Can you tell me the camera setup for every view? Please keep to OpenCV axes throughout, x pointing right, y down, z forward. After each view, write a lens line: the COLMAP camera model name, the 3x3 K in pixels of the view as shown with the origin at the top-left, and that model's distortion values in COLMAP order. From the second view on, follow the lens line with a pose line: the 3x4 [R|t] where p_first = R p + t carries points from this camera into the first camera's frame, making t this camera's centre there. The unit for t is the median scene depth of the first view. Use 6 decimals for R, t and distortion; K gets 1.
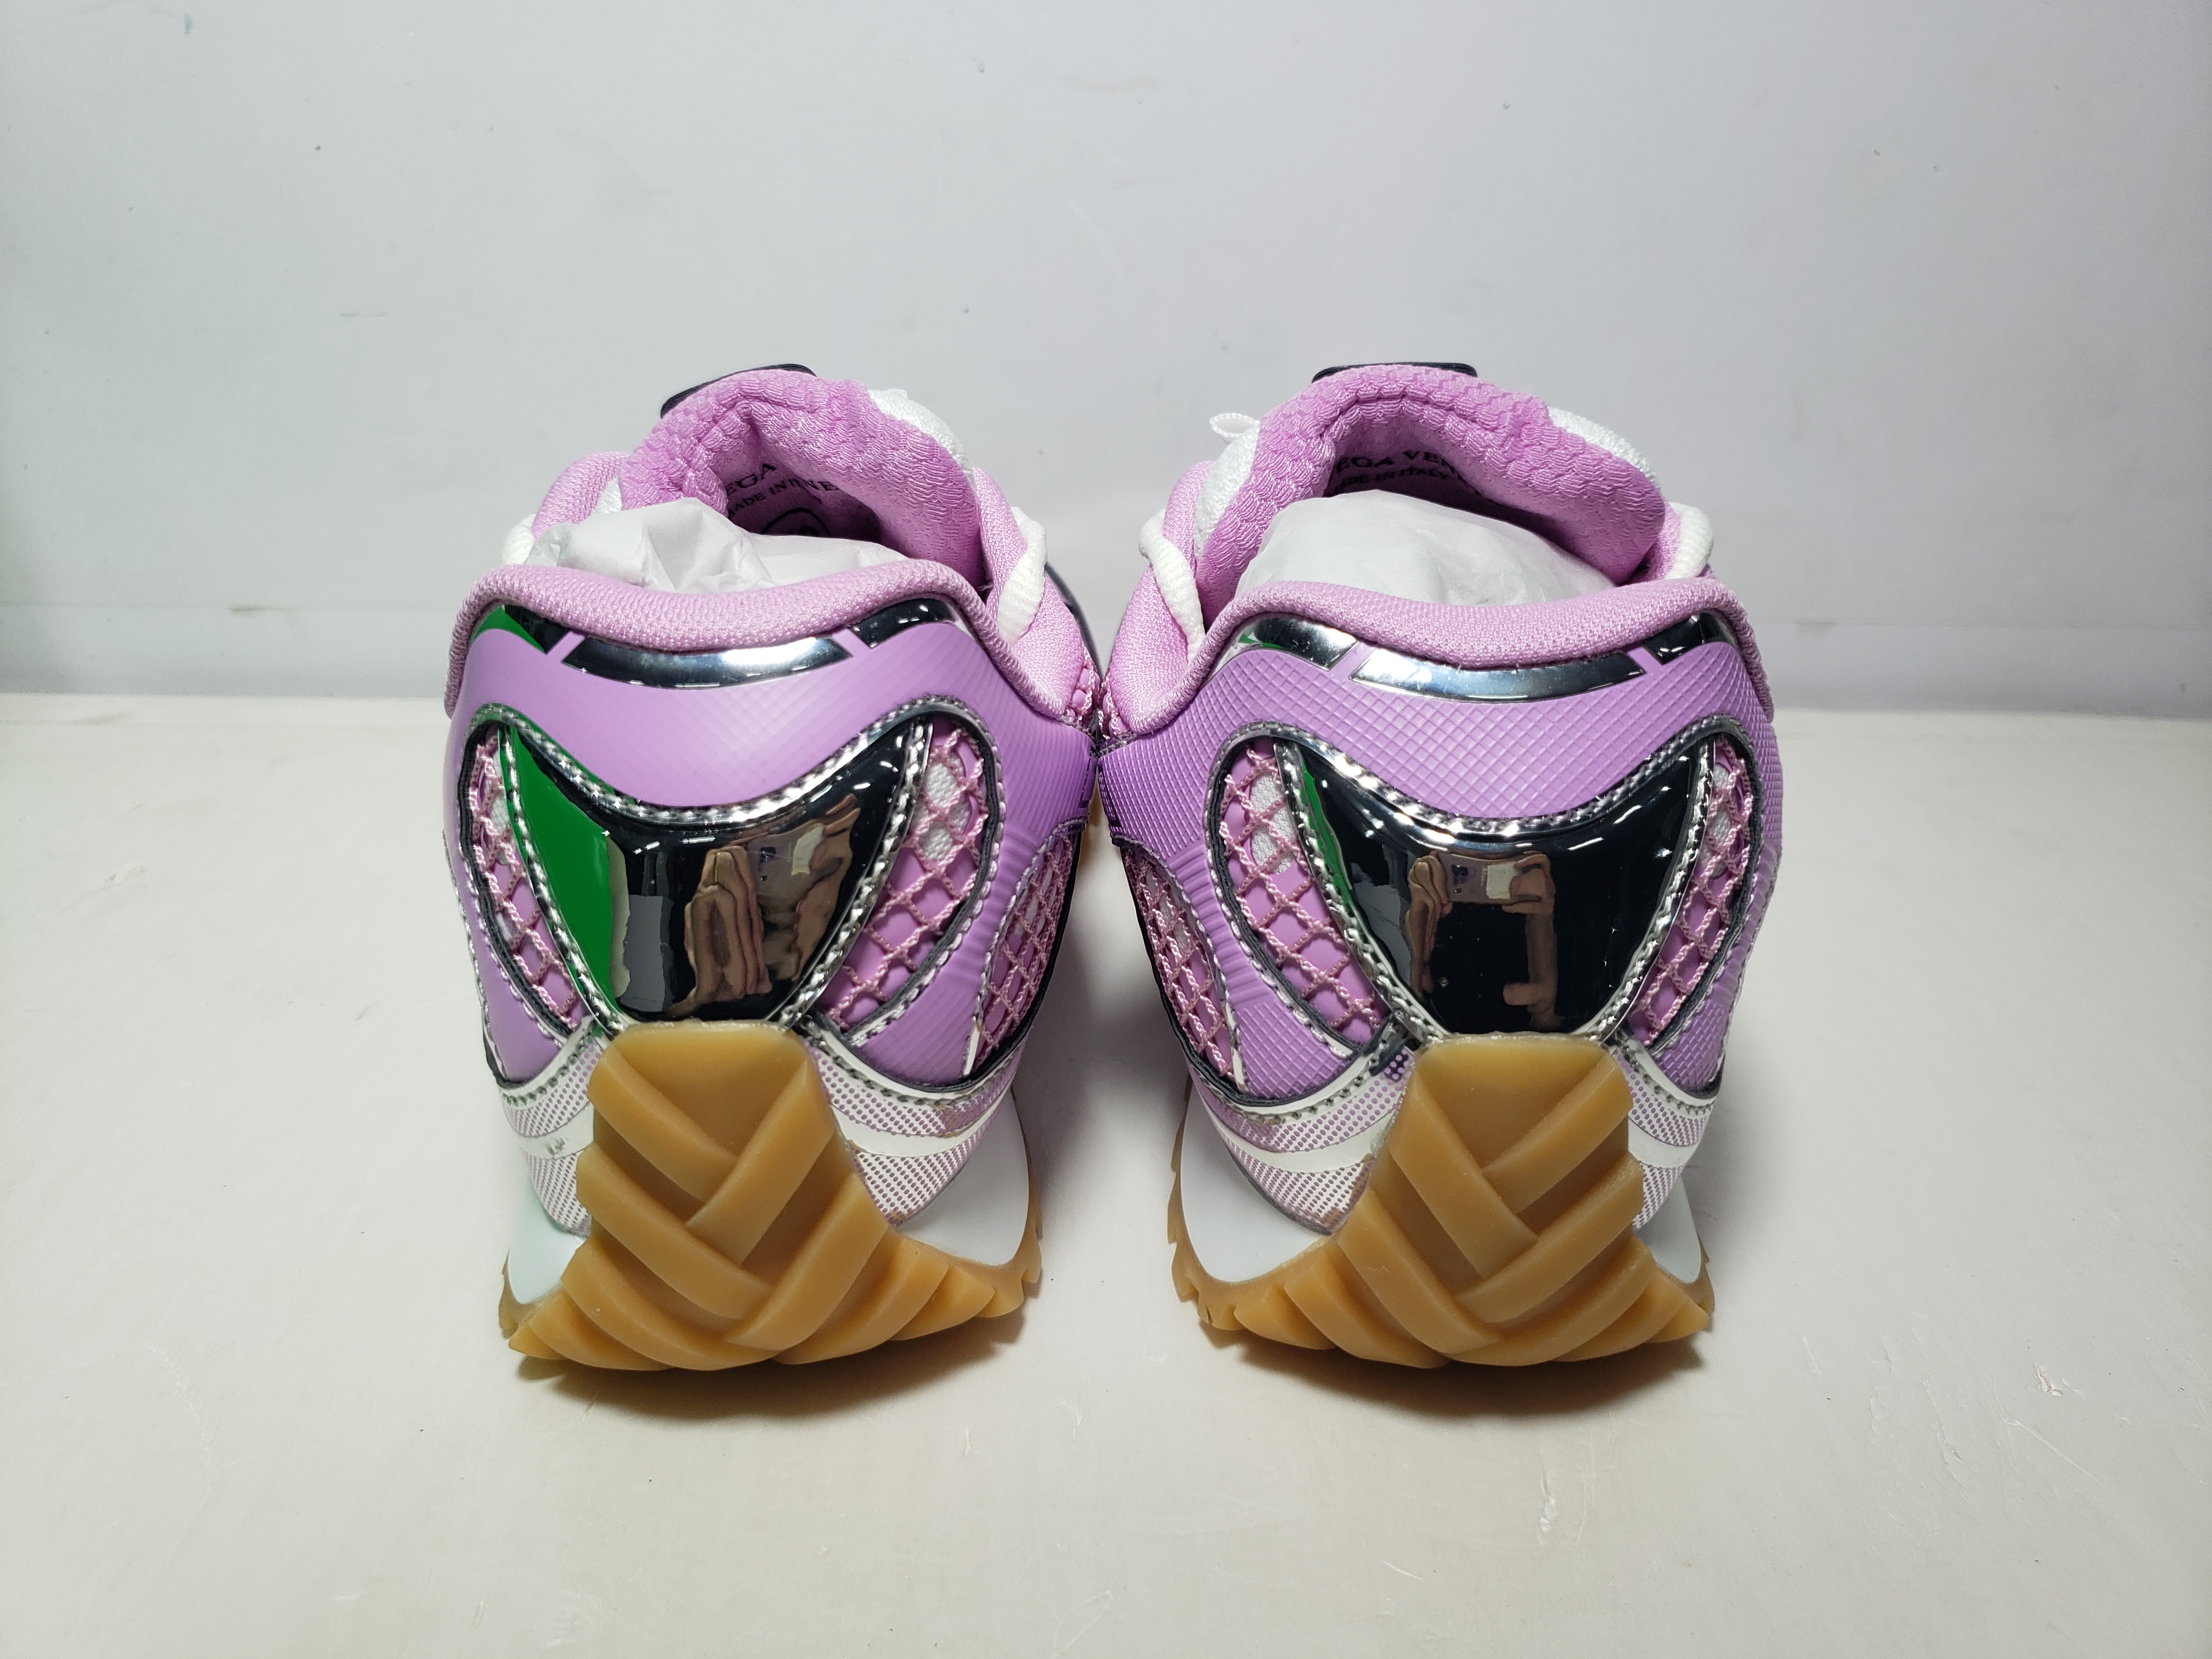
lens RADIAL K [[1798.2, 0, 1096.4], [0, 1798.2, 814.8], [0, 0, 1]] dist [-0.042898, 0.063489]
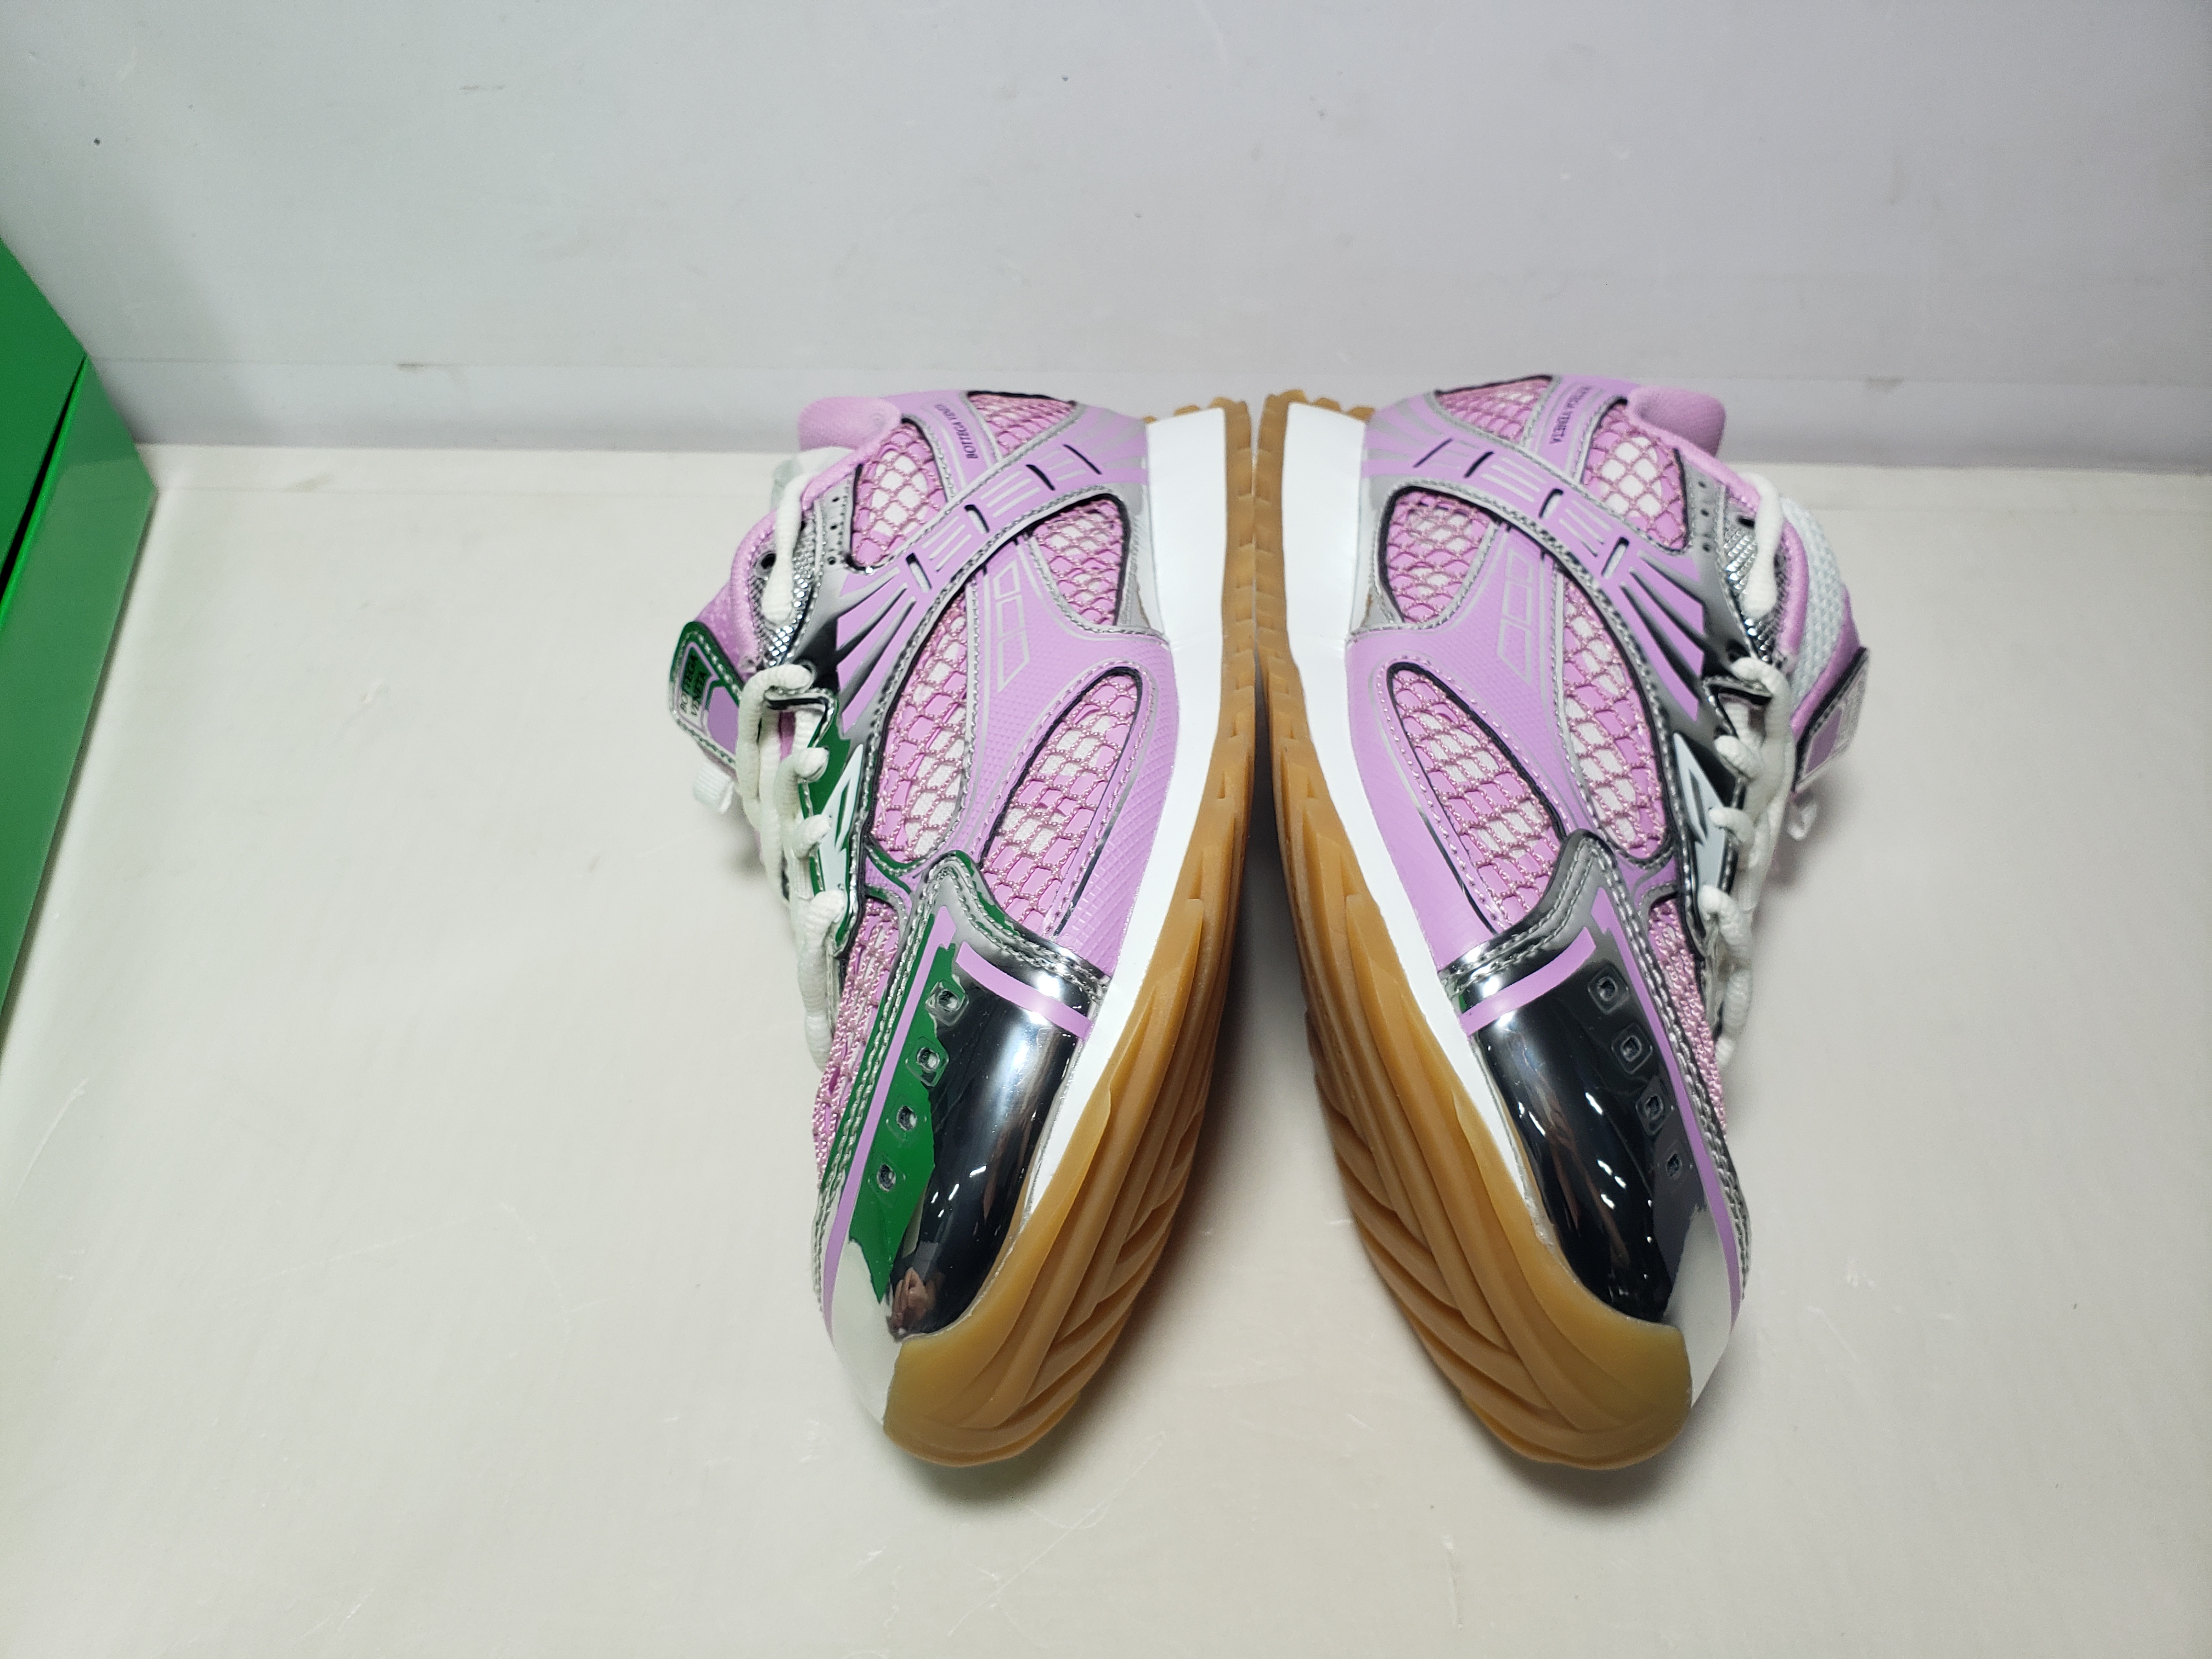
lens RADIAL K [[1798.2, 0, 1071.8], [0, 1798.2, 845.9], [0, 0, 1]] dist [-0.042898, 0.063489]
pose [[0.997329, 0.025001, -0.068626, 0.011017], [0.004197, 0.918423, 0.395578, -0.291220], [0.072918, -0.394810, 0.915865, -0.095998]]
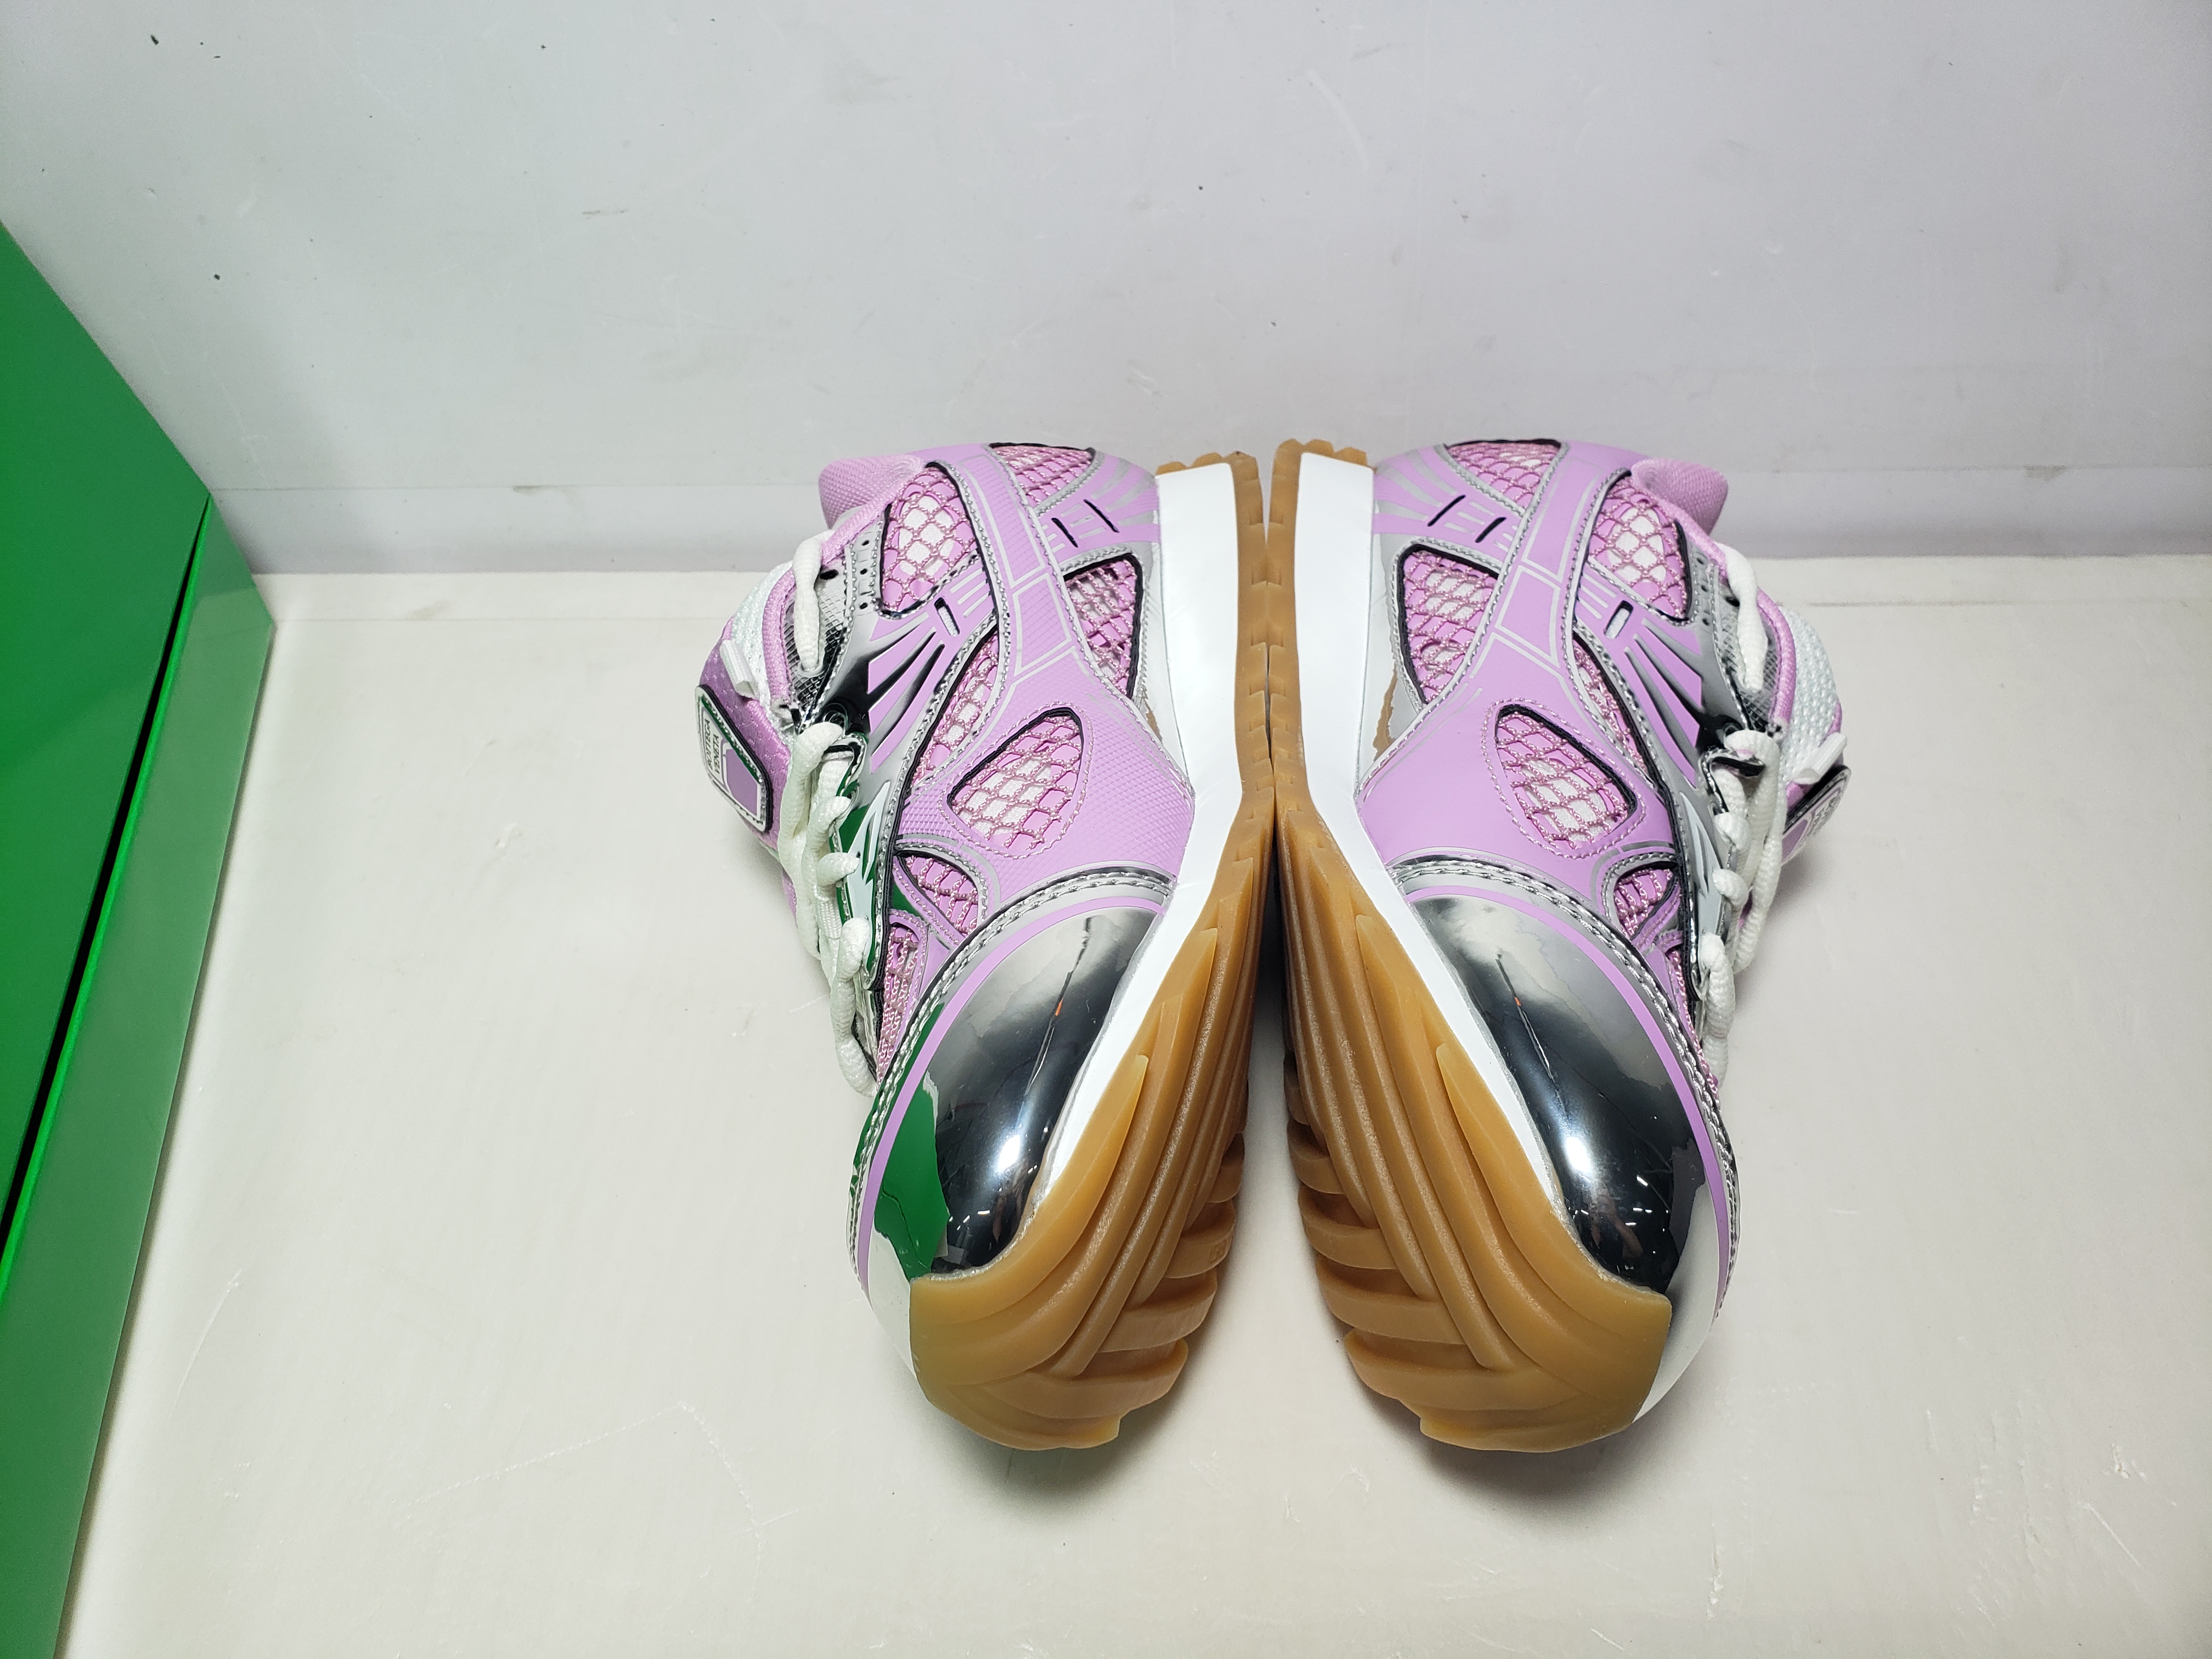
lens RADIAL K [[1798.2, 0, 1067.1], [0, 1798.2, 822.8], [0, 0, 1]] dist [-0.042898, 0.063489]
pose [[0.996229, 0.001556, -0.086752, -0.062034], [0.030507, 0.929718, 0.367007, -0.330372], [0.081226, -0.368270, 0.926164, -0.047860]]
